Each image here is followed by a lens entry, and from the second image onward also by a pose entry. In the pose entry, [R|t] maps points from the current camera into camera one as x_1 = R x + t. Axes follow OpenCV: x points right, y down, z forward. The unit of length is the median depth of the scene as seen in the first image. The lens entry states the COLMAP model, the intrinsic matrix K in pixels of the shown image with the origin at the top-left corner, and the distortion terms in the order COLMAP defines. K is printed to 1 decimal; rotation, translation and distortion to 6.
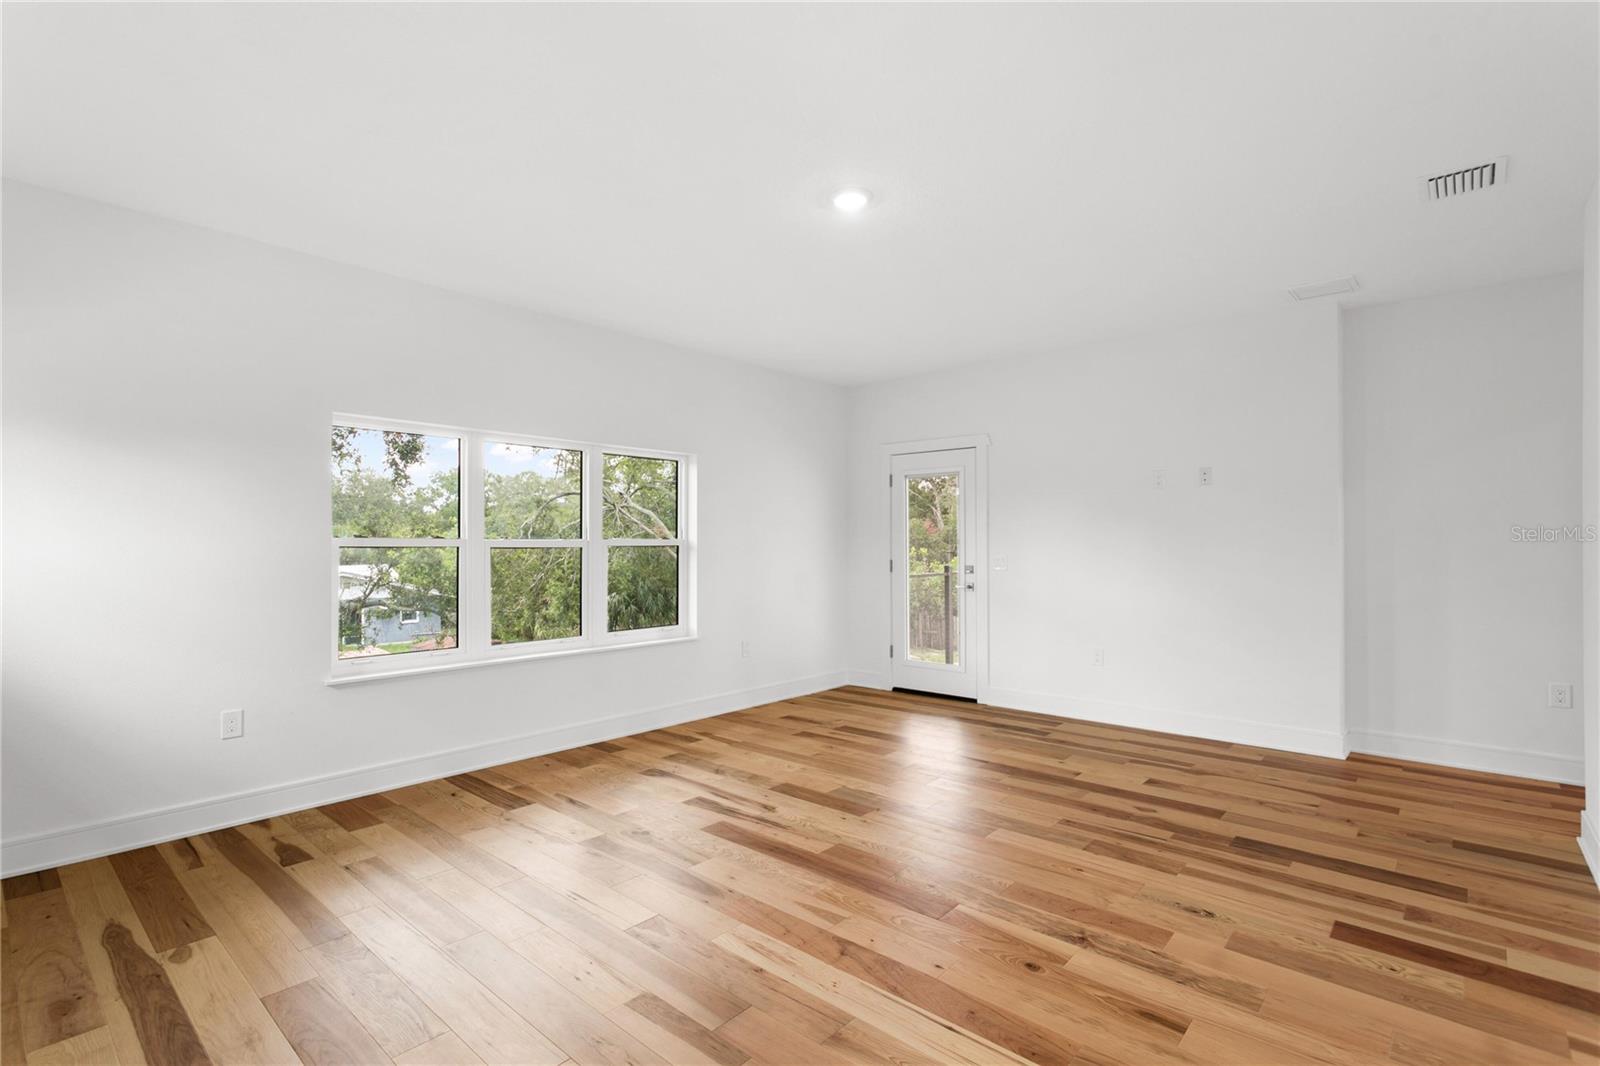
lens RADIAL K [[761.0, 0, 784.7], [0, 761.0, 537.4], [0, 0, 1]] dist [0.003881, -0.001005]
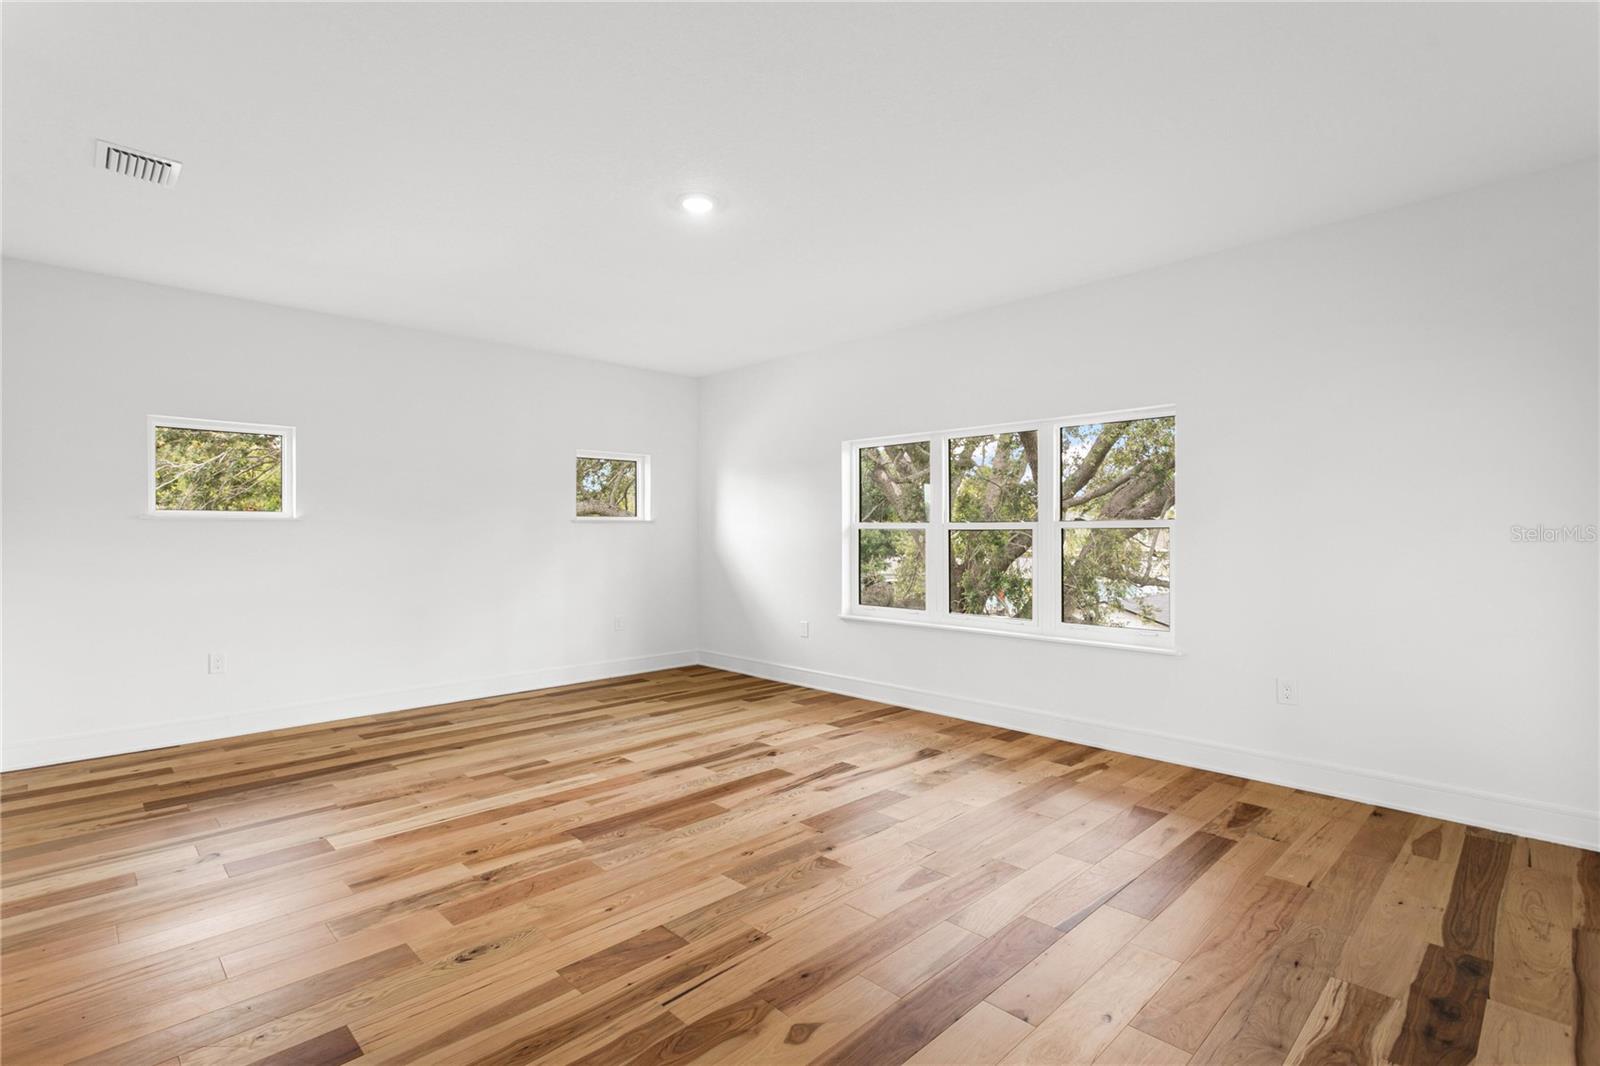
lens RADIAL K [[761.0, 0, 785.4], [0, 761.0, 530.0], [0, 0, 1]] dist [0.003881, -0.001005]
pose [[-0.072730, 0.002646, -0.997348, 1.030102], [0.007973, 0.999966, 0.002072, 0.010250], [0.997320, -0.007801, -0.072748, 1.063485]]
